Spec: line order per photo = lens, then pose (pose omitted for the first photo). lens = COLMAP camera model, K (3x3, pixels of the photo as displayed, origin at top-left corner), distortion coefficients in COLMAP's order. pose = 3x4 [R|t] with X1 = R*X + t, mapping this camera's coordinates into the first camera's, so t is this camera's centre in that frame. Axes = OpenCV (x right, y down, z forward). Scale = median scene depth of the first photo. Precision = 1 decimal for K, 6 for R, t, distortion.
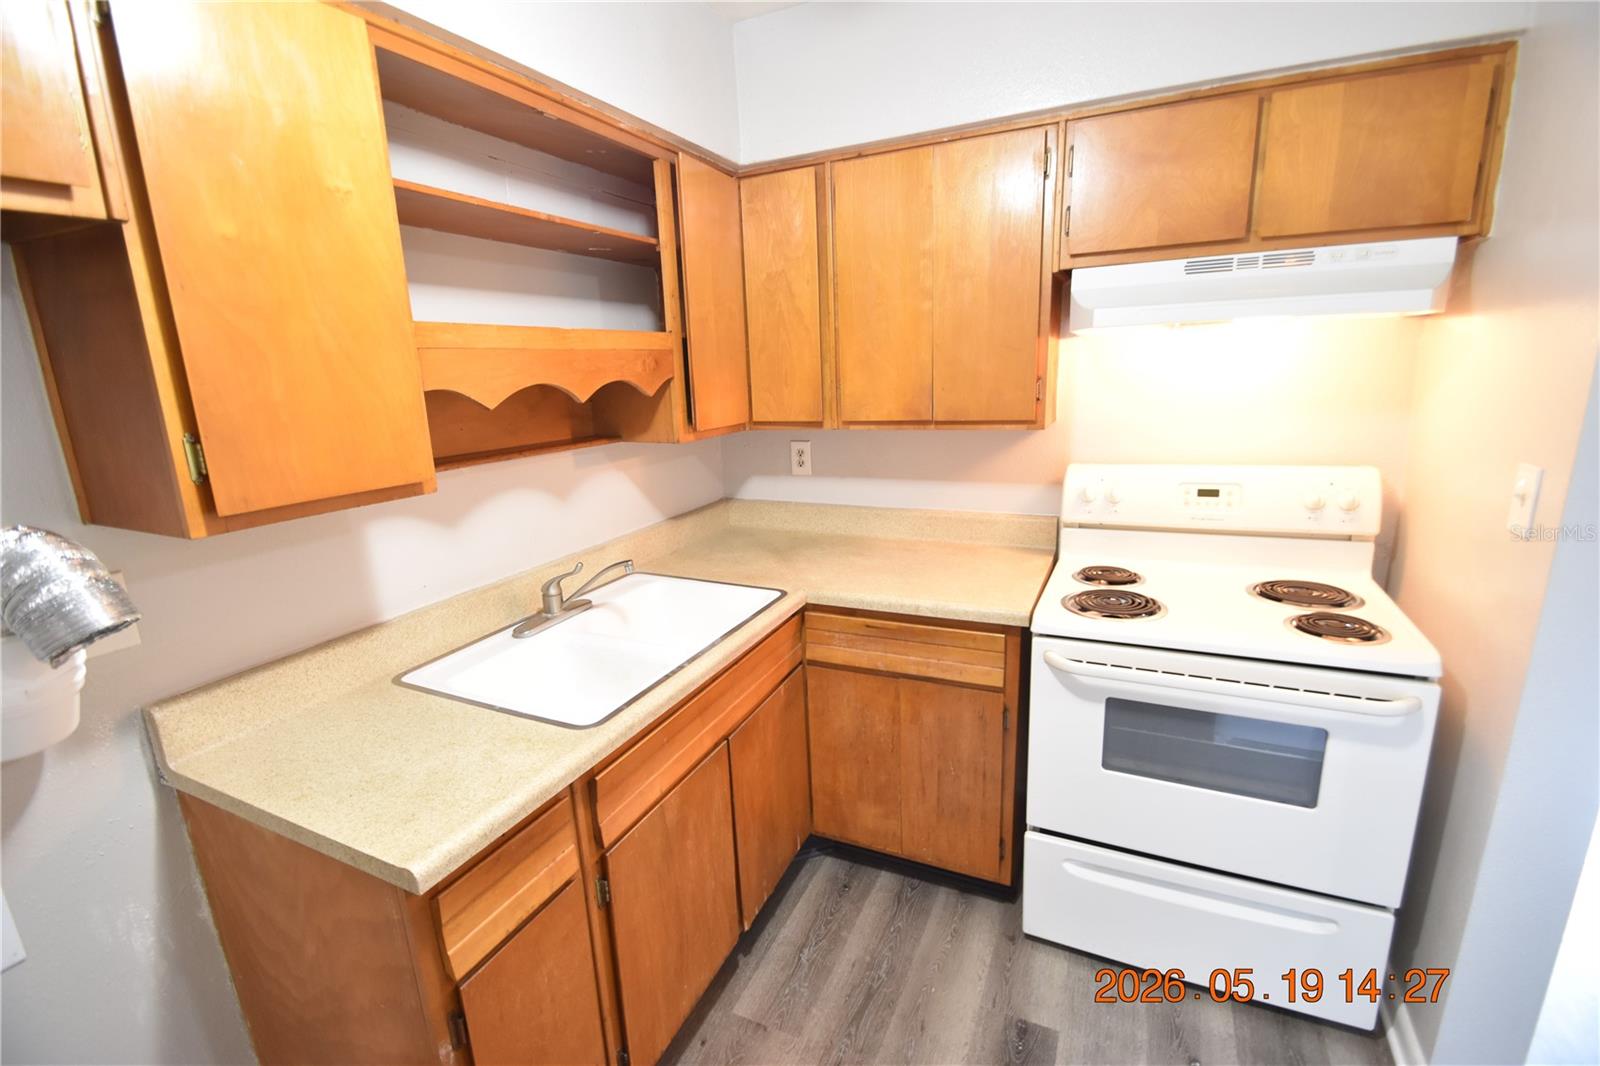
lens RADIAL K [[699.5, 0, 799.0], [0, 699.5, 539.3], [0, 0, 1]] dist [0.014626, -0.017223]
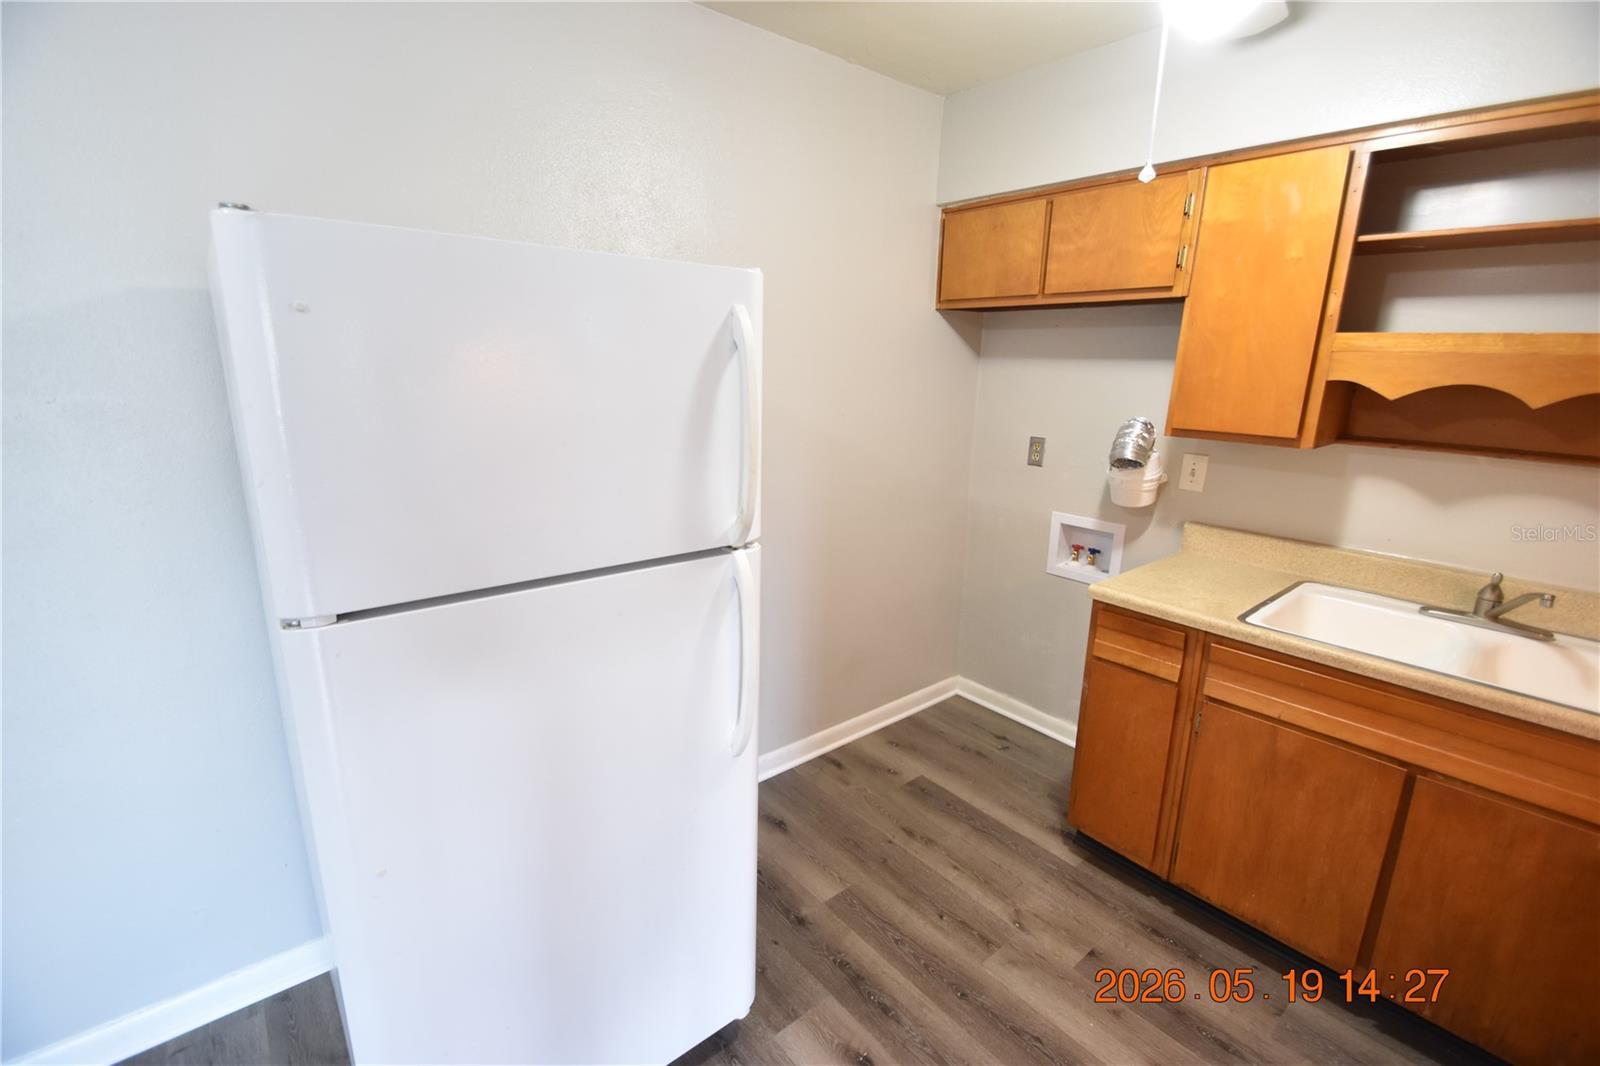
lens RADIAL K [[699.5, 0, 799.0], [0, 699.5, 539.3], [0, 0, 1]] dist [0.014626, -0.017223]
pose [[-0.424922, 0.249019, -0.870305, 0.891115], [-0.224983, 0.902200, 0.367992, -0.140313], [0.876826, 0.352172, -0.327340, 0.434676]]
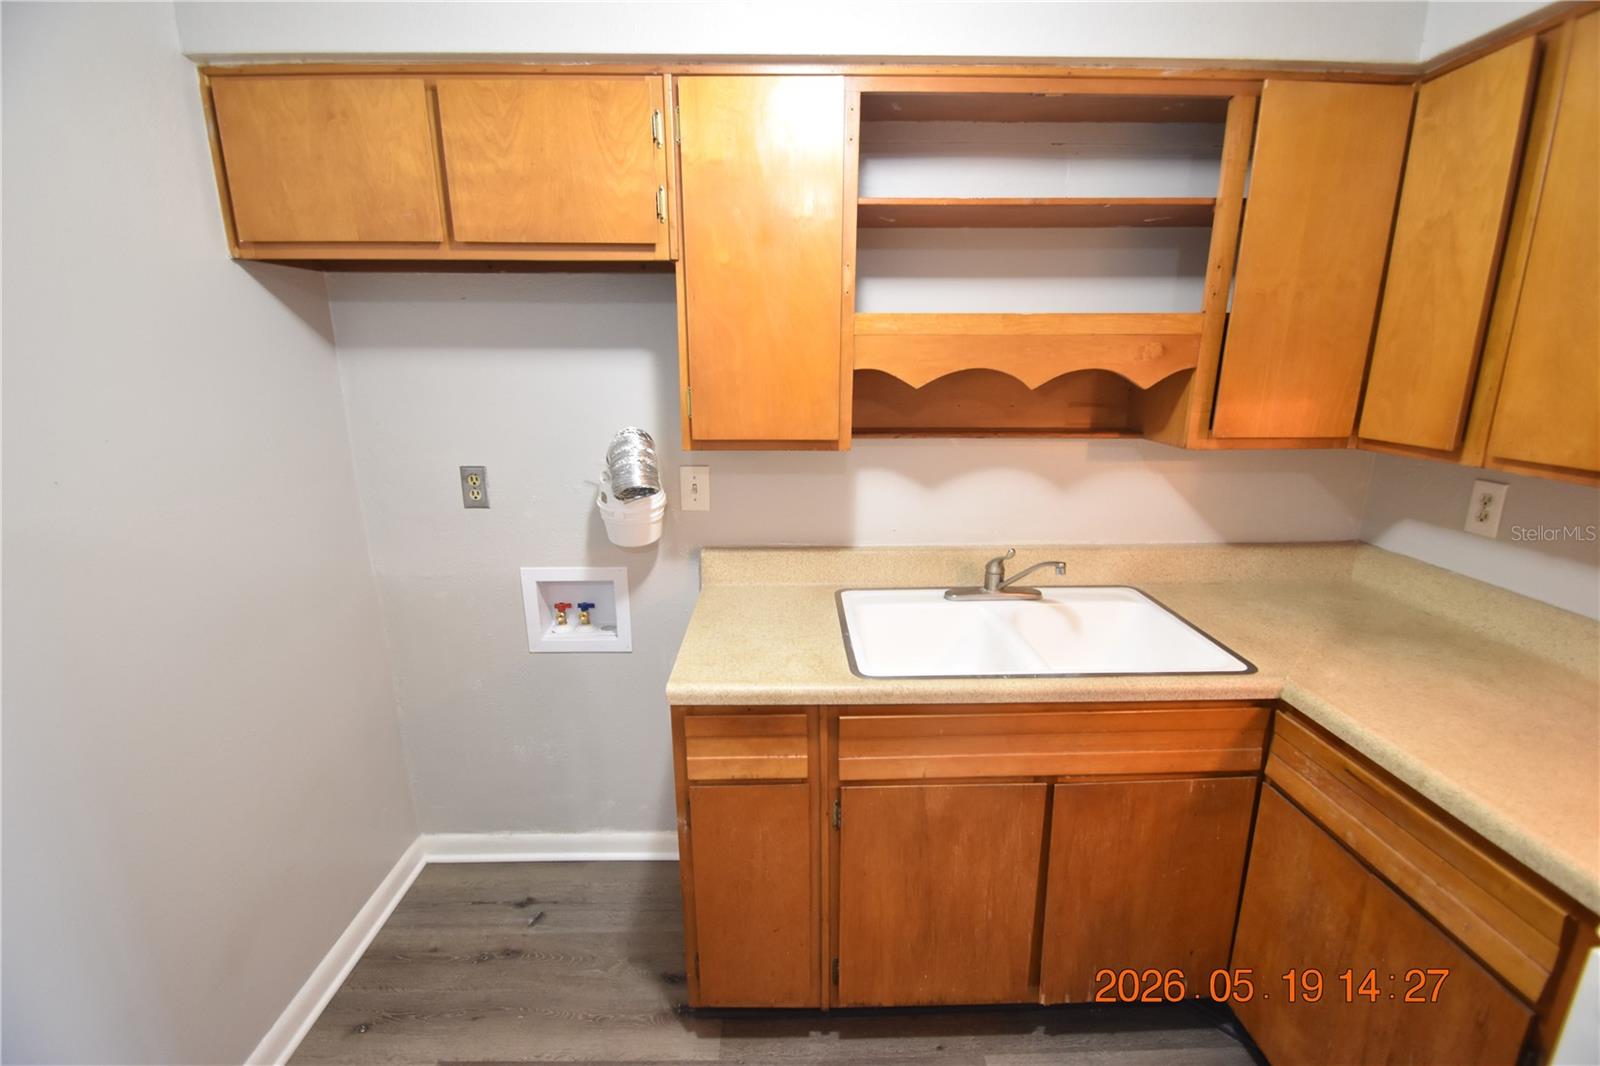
lens RADIAL K [[699.5, 0, 799.0], [0, 699.5, 539.3], [0, 0, 1]] dist [0.014626, -0.017223]
pose [[0.442537, 0.257366, -0.859025, 0.393872], [-0.231495, 0.958249, 0.167836, -0.074662], [0.866355, 0.124586, 0.483640, 0.241112]]
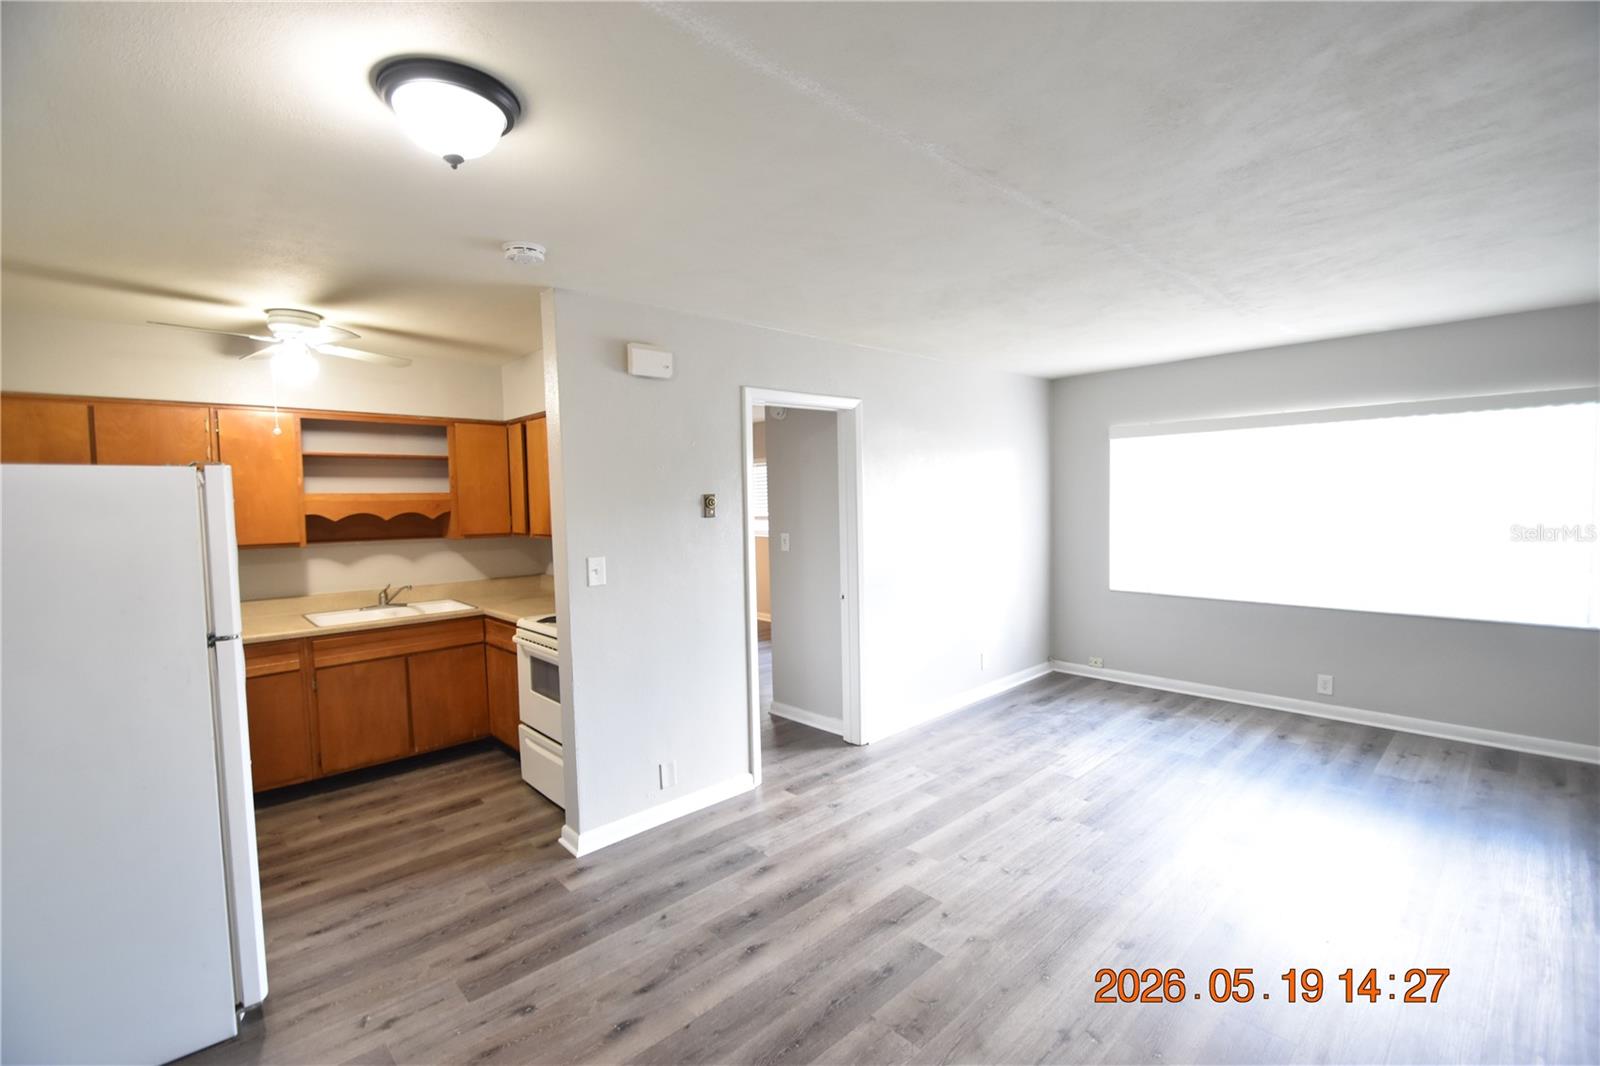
lens RADIAL K [[699.5, 0, 799.0], [0, 699.5, 539.3], [0, 0, 1]] dist [0.014626, -0.017223]
pose [[0.929300, 0.039987, -0.367156, 1.864947], [-0.103986, 0.982233, -0.156220, 0.110527], [0.354386, 0.183354, 0.916947, -0.756413]]
